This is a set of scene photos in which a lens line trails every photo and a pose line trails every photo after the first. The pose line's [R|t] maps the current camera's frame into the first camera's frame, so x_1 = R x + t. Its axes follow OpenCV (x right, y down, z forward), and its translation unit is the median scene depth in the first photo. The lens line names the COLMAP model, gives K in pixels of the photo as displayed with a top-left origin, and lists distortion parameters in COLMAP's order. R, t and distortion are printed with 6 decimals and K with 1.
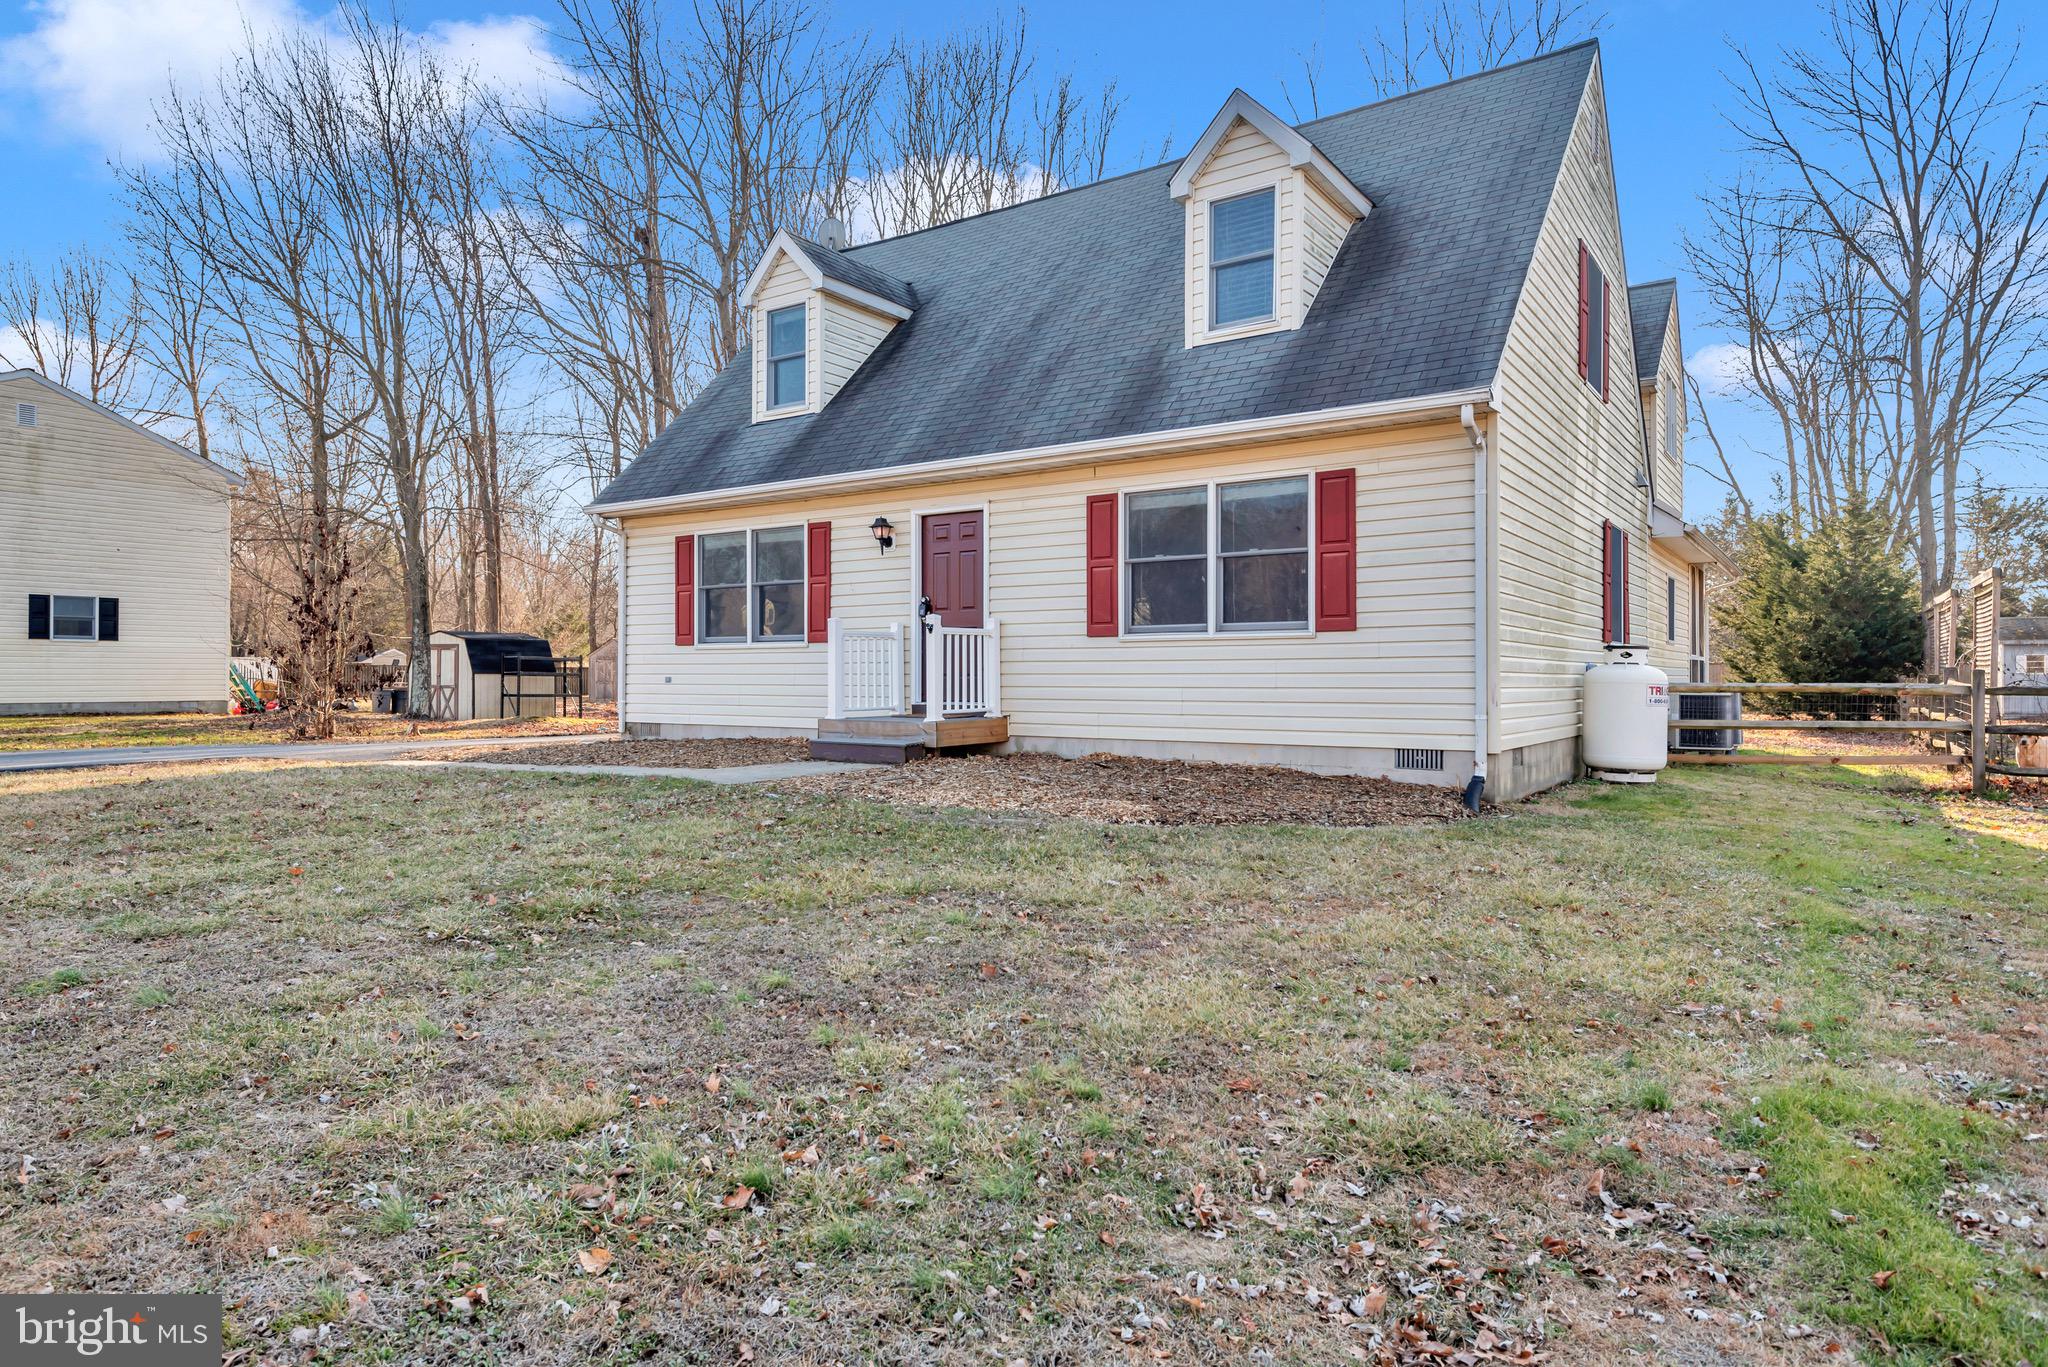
lens RADIAL K [[1186.5, 0, 1024.0], [0, 1186.5, 683.5], [0, 0, 1]] dist [0.054407, 0.000367]
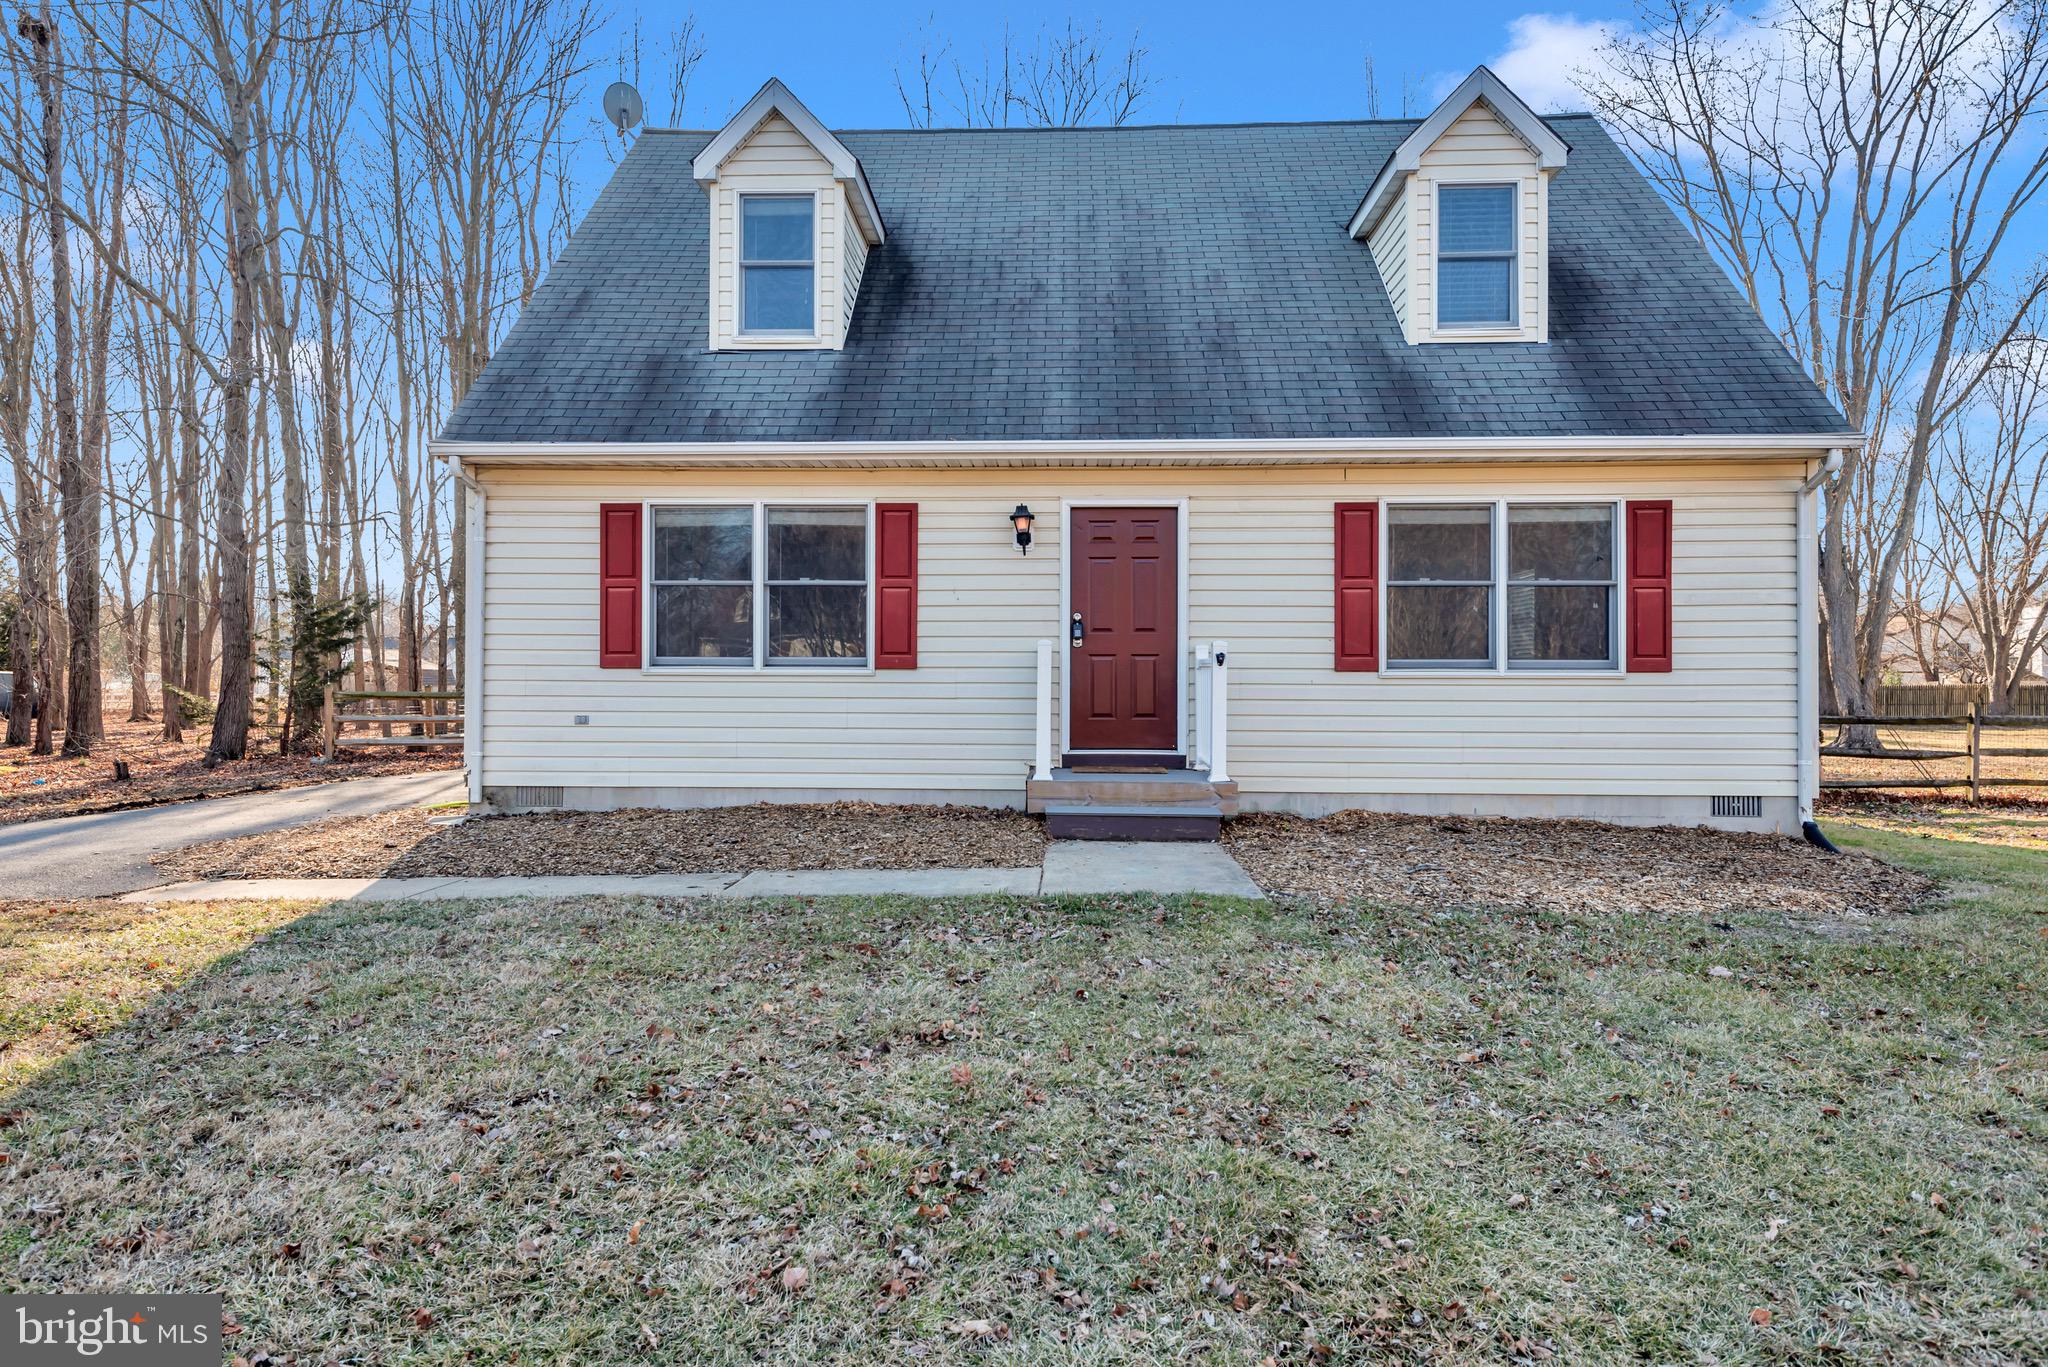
lens RADIAL K [[1201.5, 0, 1025.1], [0, 1201.5, 731.8], [0, 0, 1]] dist [0.032792, -0.000521]
pose [[0.846531, -0.002346, 0.532335, -0.505221], [-0.001935, 0.999970, 0.007482, -0.002490], [-0.532336, -0.007364, 0.846501, 0.347215]]
